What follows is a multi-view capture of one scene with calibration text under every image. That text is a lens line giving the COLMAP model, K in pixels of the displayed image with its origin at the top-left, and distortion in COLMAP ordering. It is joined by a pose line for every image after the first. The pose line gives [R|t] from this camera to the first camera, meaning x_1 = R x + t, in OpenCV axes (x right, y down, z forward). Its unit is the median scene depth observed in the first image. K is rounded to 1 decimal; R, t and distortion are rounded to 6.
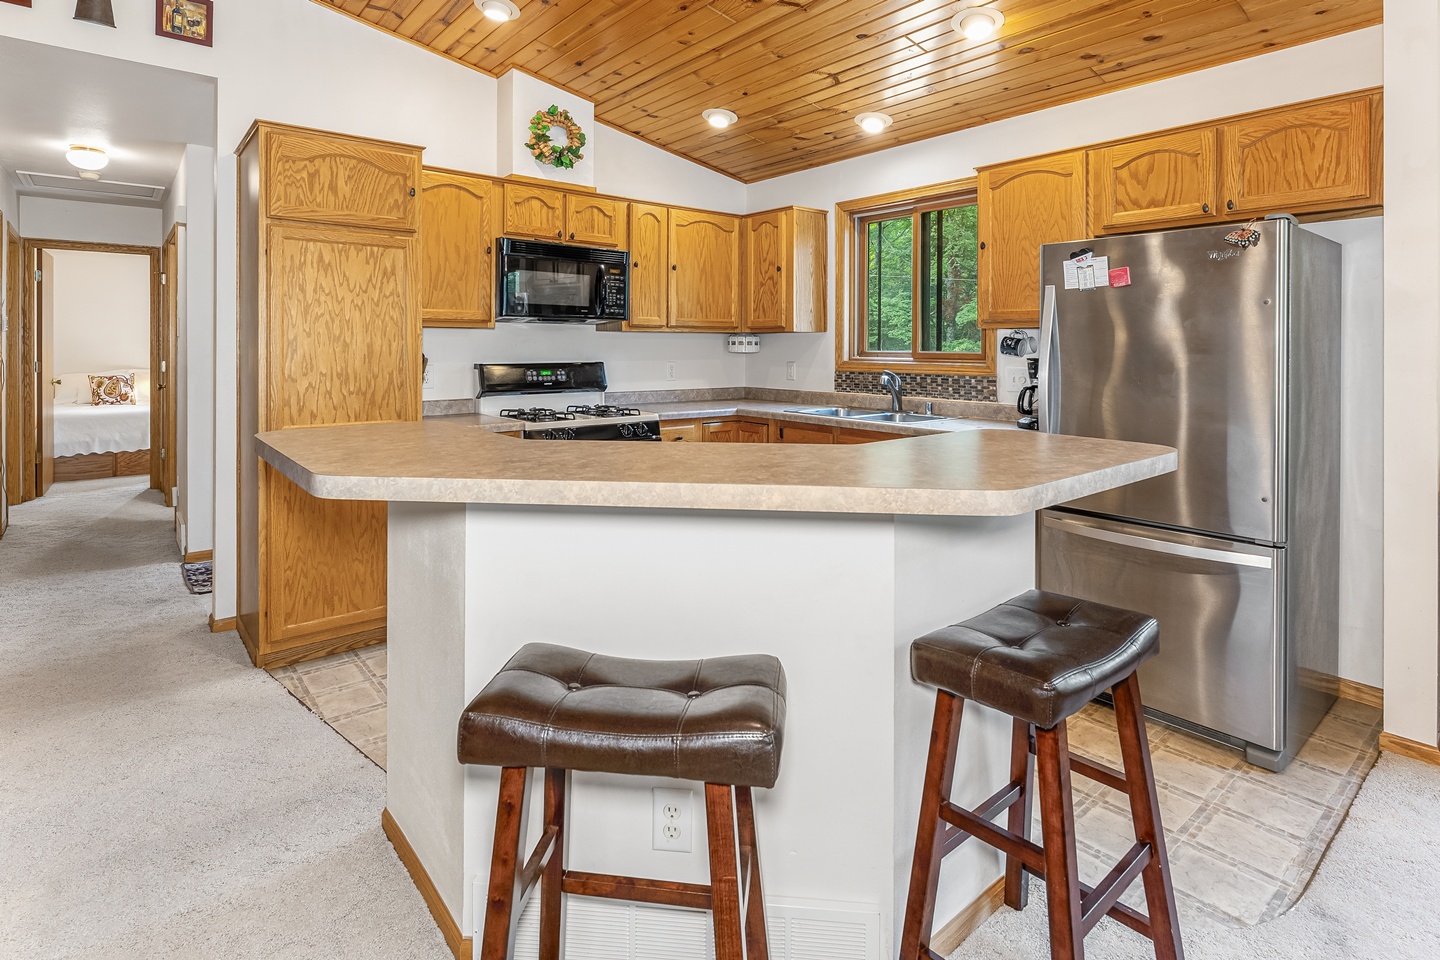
lens RADIAL K [[729.0, 0, 706.8], [0, 729.0, 349.9], [0, 0, 1]] dist [-0.005802, -0.001138]
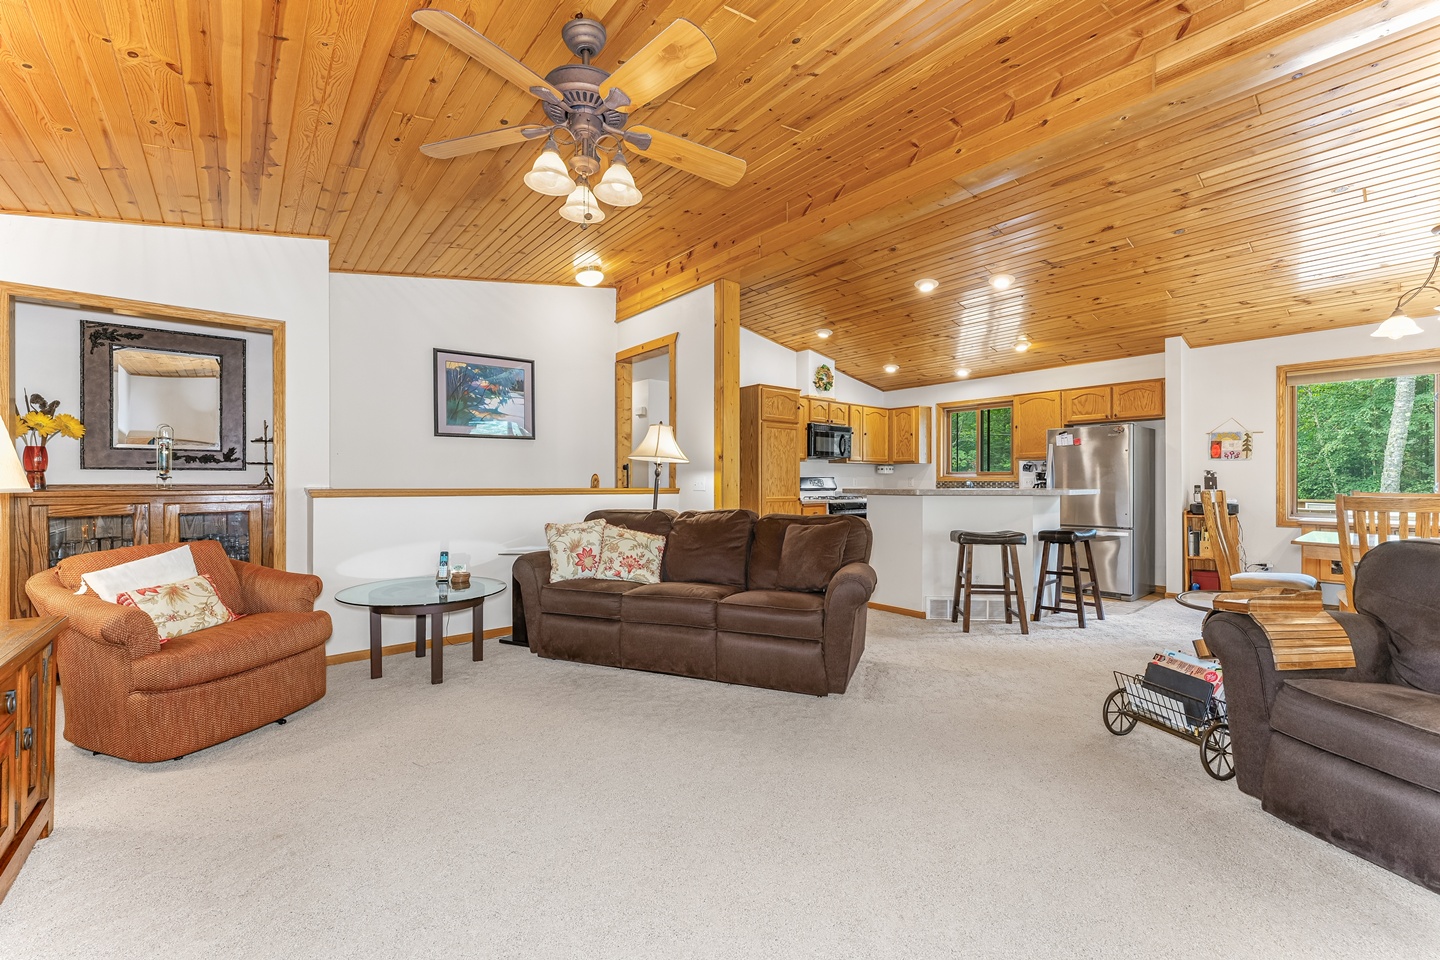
lens RADIAL K [[586.5, 0, 714.7], [0, 586.5, 479.0], [0, 0, 1]] dist [-0.002325, -0.000709]
pose [[0.999967, -0.003653, 0.007265, -0.601019], [0.003733, 0.999932, -0.011007, 0.046468], [-0.007224, 0.011033, 0.999913, -0.888588]]
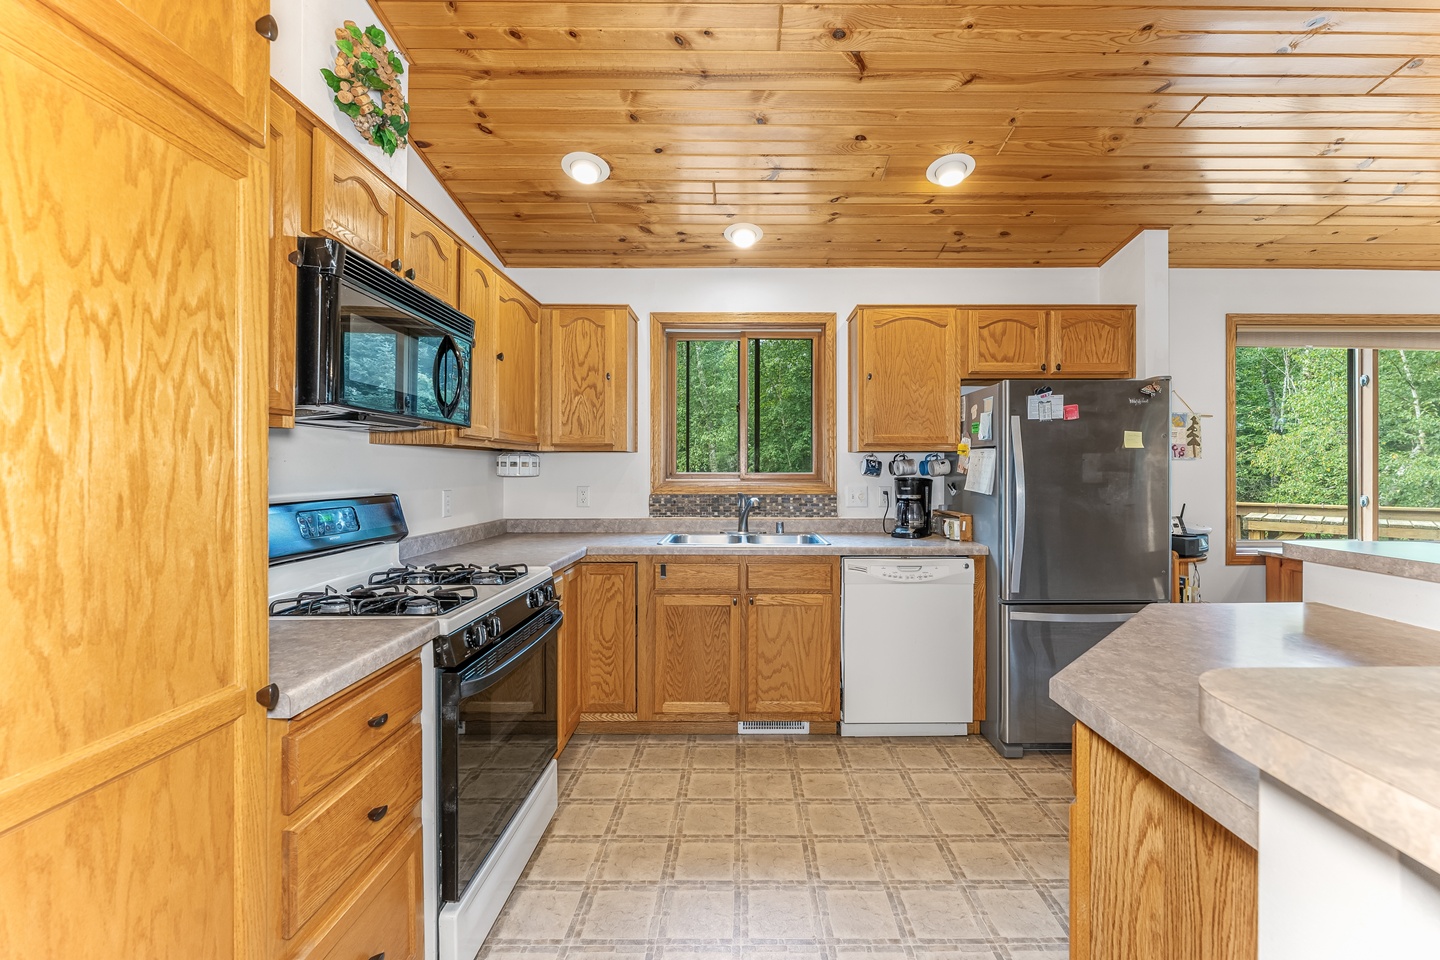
lens RADIAL K [[586.5, 0, 740.5], [0, 586.5, 473.3], [0, 0, 1]] dist [-0.002325, -0.000709]
pose [[0.631589, -0.008673, 0.775255, -0.400196], [0.006685, 0.999961, 0.005741, -0.002012], [-0.775275, 0.001557, 0.631622, 0.540322]]
